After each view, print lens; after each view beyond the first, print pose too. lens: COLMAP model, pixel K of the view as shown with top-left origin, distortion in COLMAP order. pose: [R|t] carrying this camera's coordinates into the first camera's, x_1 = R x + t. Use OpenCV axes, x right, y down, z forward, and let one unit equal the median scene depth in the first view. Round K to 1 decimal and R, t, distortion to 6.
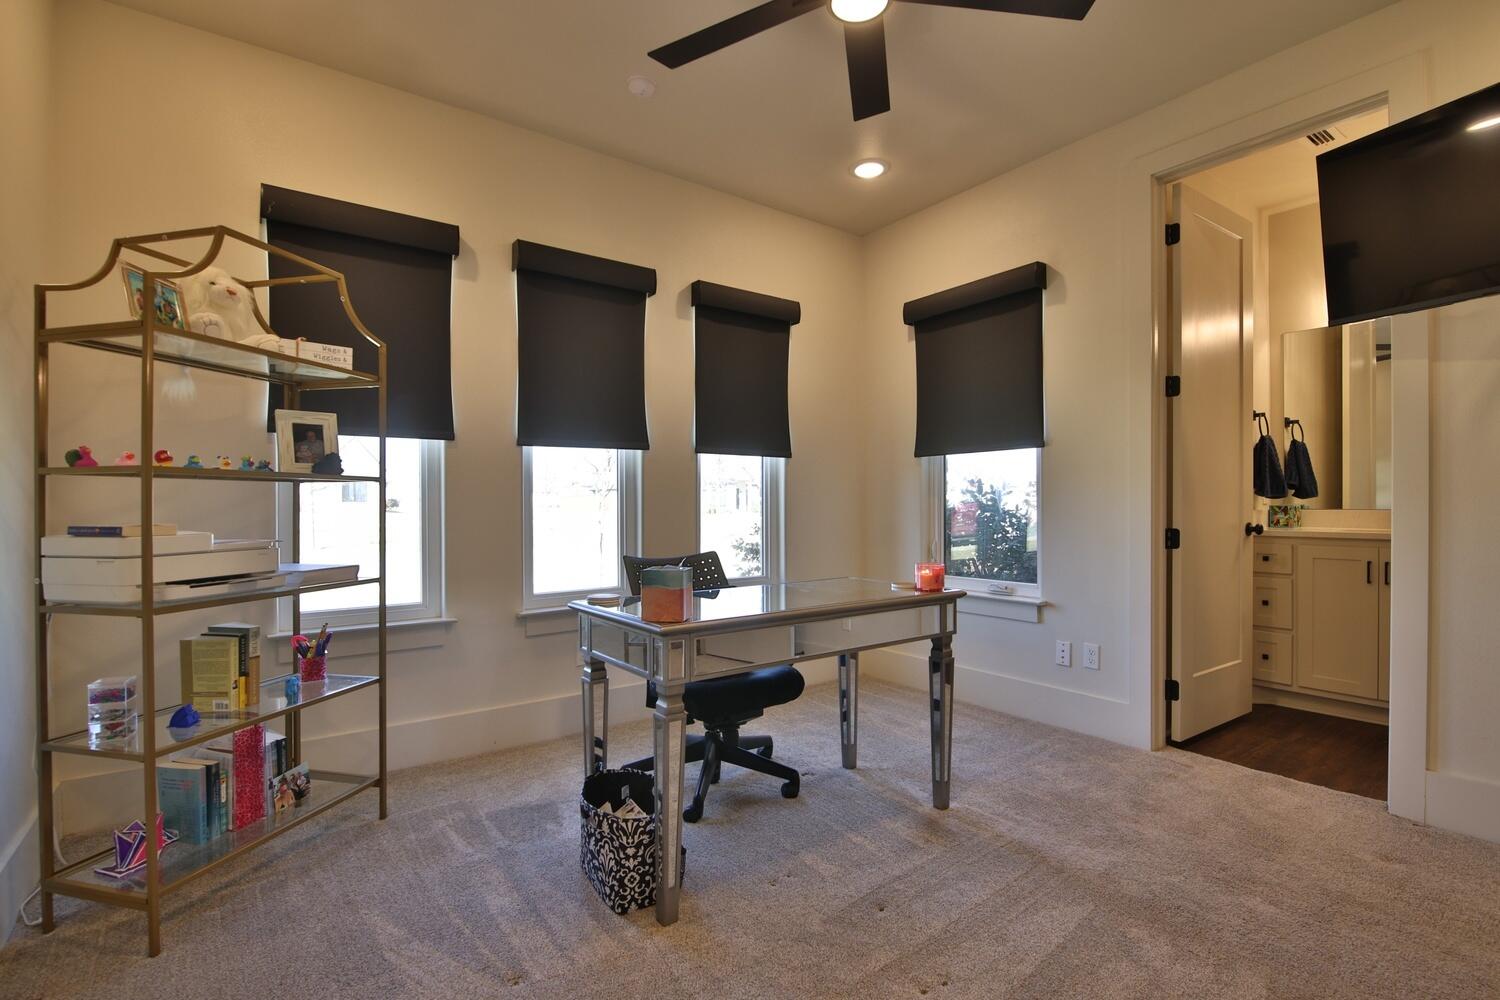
lens RADIAL K [[688.5, 0, 756.0], [0, 688.5, 498.1], [0, 0, 1]] dist [0.000781, -0.010127]
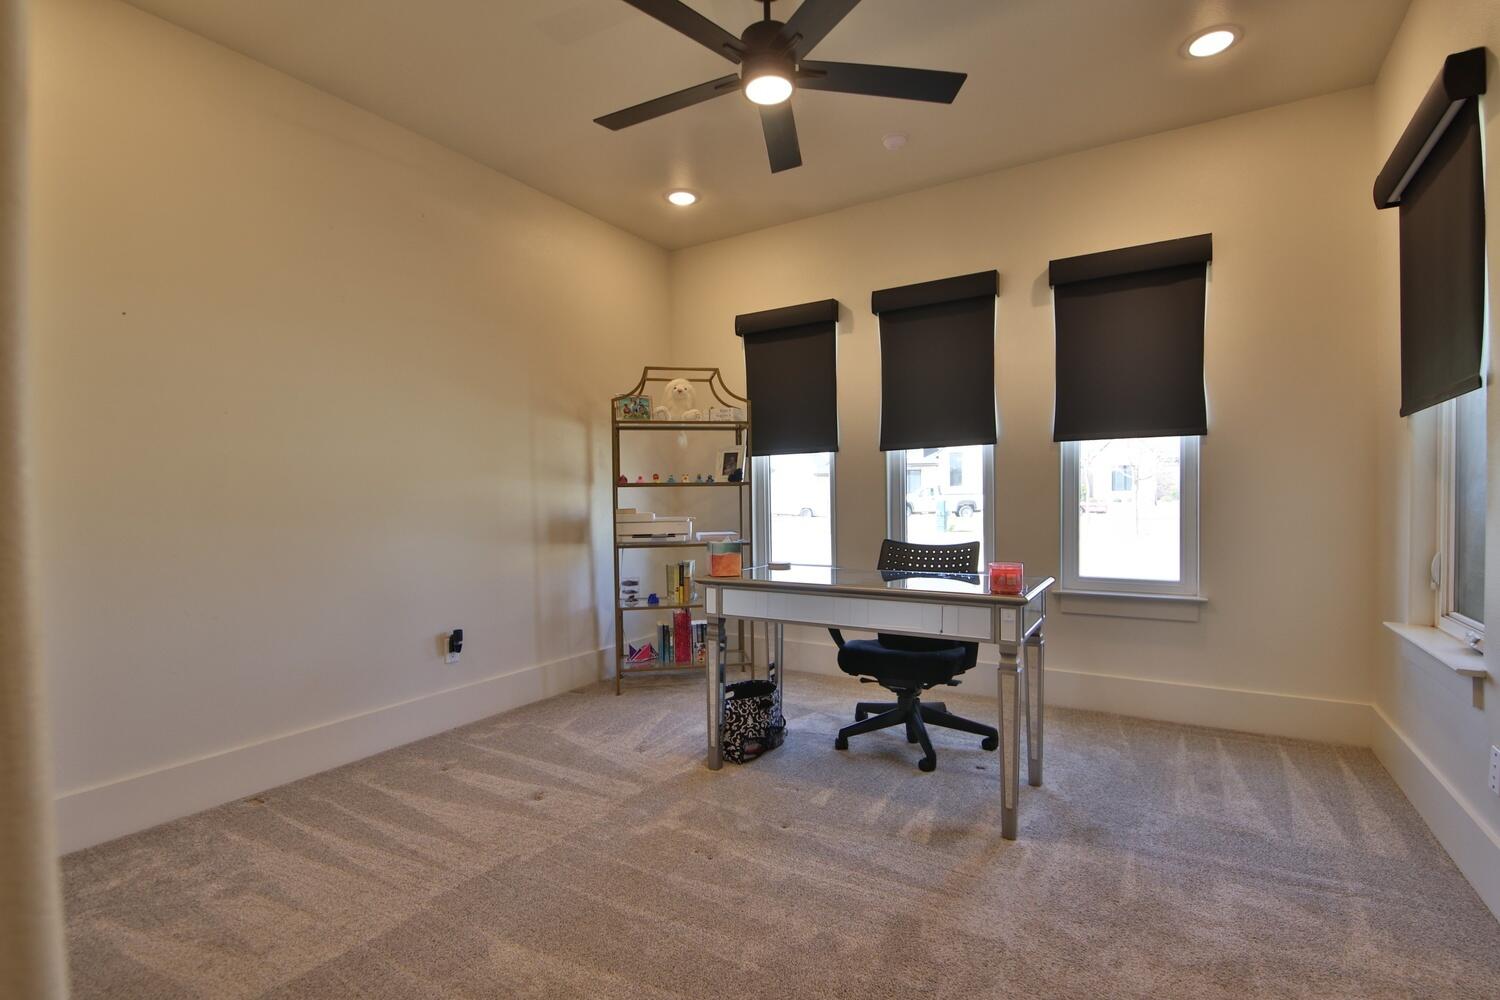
lens RADIAL K [[688.5, 0, 756.0], [0, 688.5, 498.1], [0, 0, 1]] dist [0.000781, -0.010127]
pose [[0.392880, 0.001713, -0.919588, 0.951113], [0.019709, 0.999753, 0.010283, -0.007828], [0.919378, -0.022164, 0.392749, 0.349755]]
